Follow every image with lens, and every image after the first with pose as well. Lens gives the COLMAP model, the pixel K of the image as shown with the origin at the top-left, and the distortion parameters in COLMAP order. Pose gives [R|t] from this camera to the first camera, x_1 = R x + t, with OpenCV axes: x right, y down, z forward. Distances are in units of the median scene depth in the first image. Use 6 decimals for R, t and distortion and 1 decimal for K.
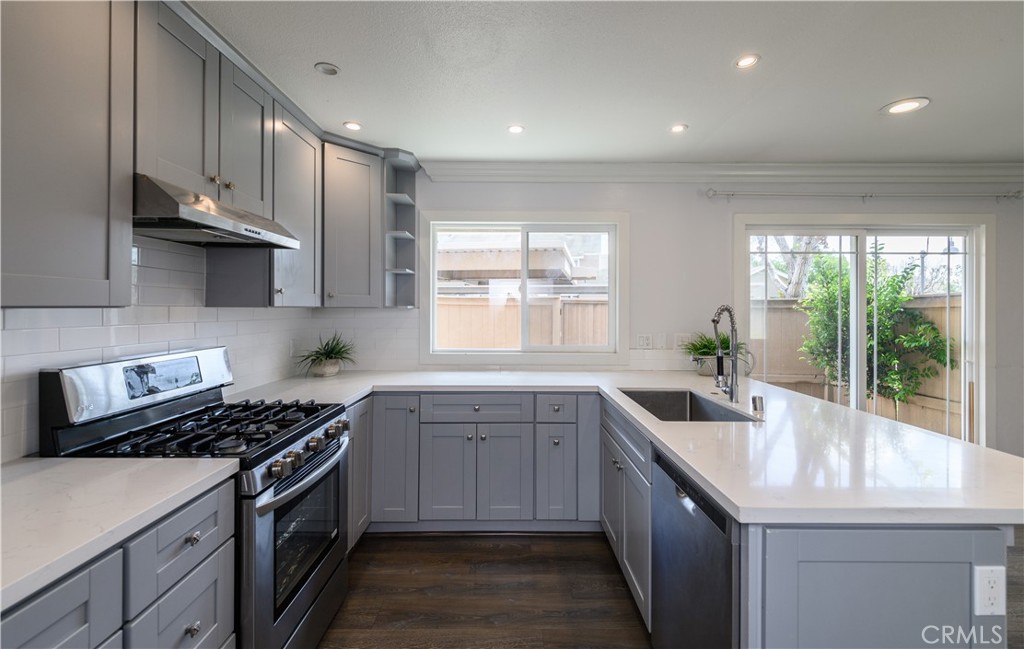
lens RADIAL K [[440.1, 0, 510.2], [0, 440.1, 306.0], [0, 0, 1]] dist [0.003299, -0.000127]
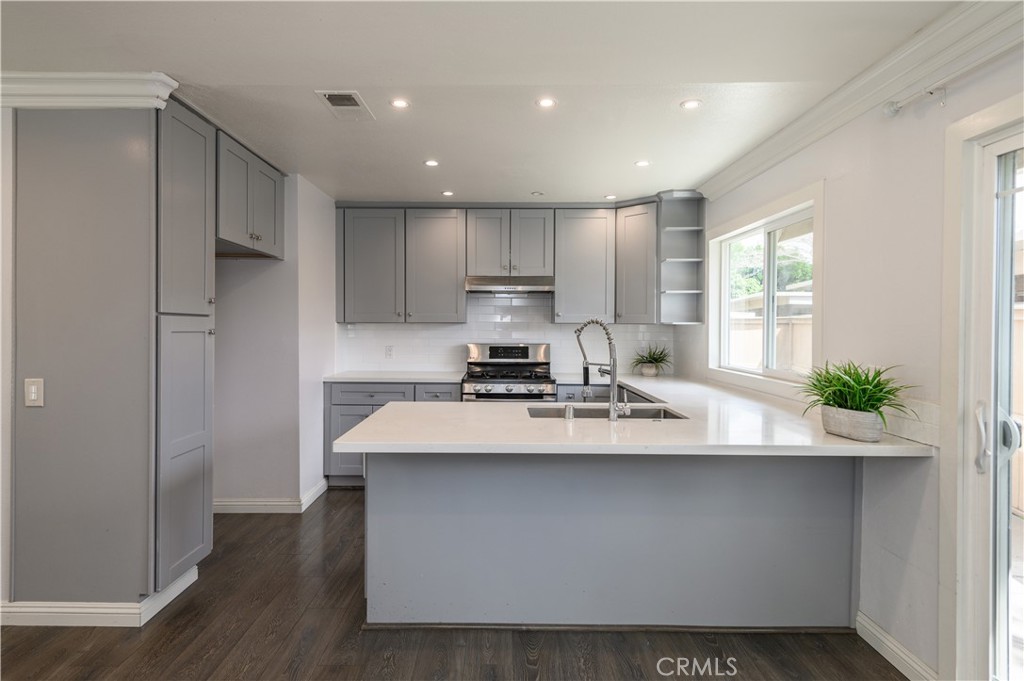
lens RADIAL K [[541.6, 0, 493.9], [0, 541.6, 333.1], [0, 0, 1]] dist [0.006454, -0.000324]
pose [[-0.010425, 0.011505, -0.999879, 1.197856], [-0.000466, 0.999934, 0.011511, 0.012122], [0.999946, 0.000586, -0.010419, 0.542296]]
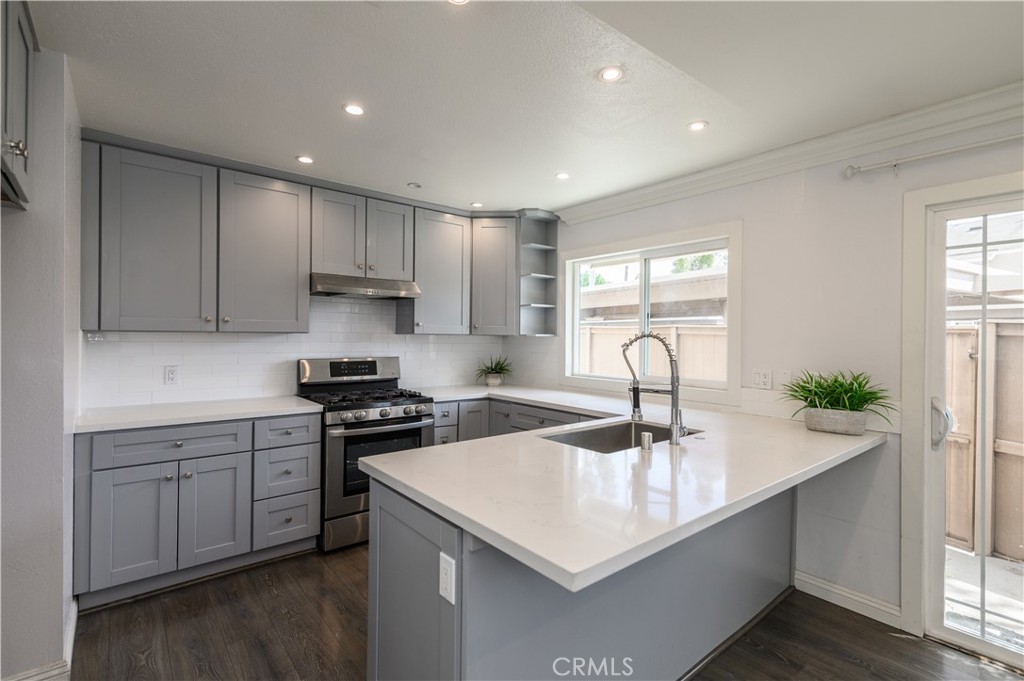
lens RADIAL K [[471.1, 0, 511.7], [0, 471.1, 337.8], [0, 0, 1]] dist [0.005760, -0.001840]
pose [[0.633757, 0.005759, -0.773511, 0.733374], [-0.005741, 0.999980, 0.002741, 0.006076], [0.773511, 0.002703, 0.633777, 0.121239]]
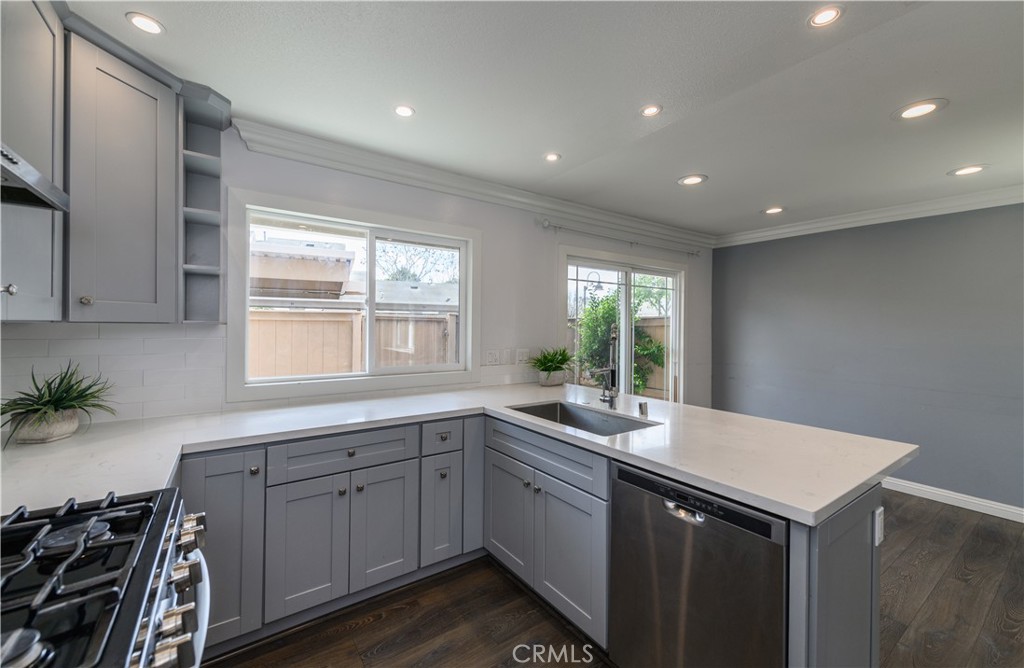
lens RADIAL K [[410.2, 0, 510.7], [0, 410.2, 326.9], [0, 0, 1]] dist [0.004720, -0.001699]
pose [[0.816693, 0.003139, 0.577063, -0.231691], [-0.009578, 0.999921, 0.008115, -0.000201], [-0.576992, -0.012155, 0.816659, 0.207677]]
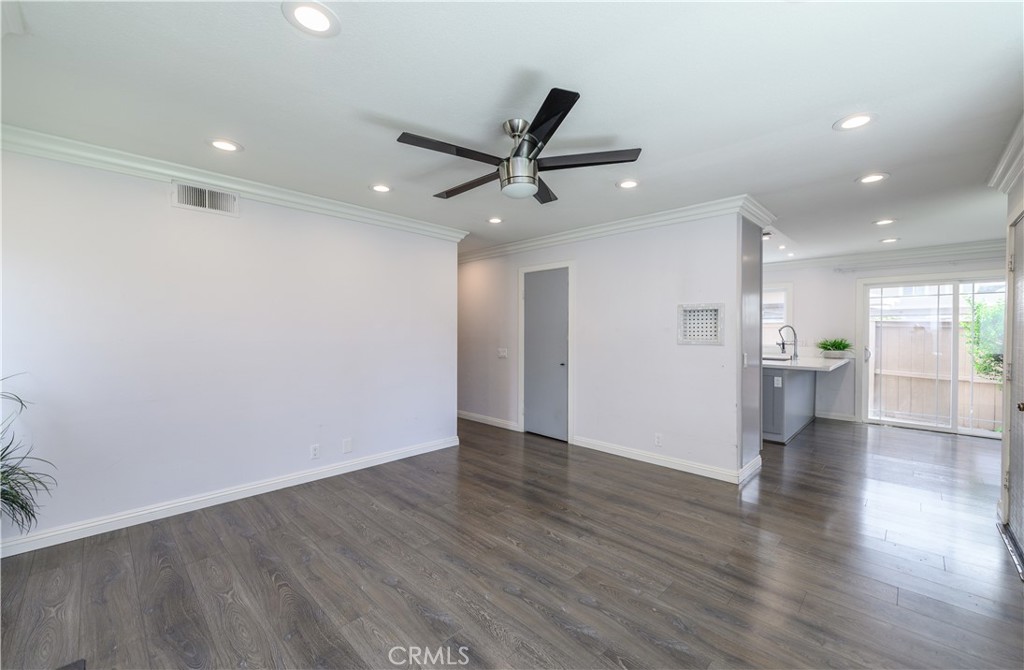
lens RADIAL K [[407.3, 0, 519.9], [0, 407.3, 339.5], [0, 0, 1]] dist [0.009204, -0.000513]
pose [[0.724329, 0.011743, -0.689354, 0.738053], [0.002169, 0.999811, 0.019310, 0.024739], [0.689451, -0.015483, 0.724167, -1.483716]]
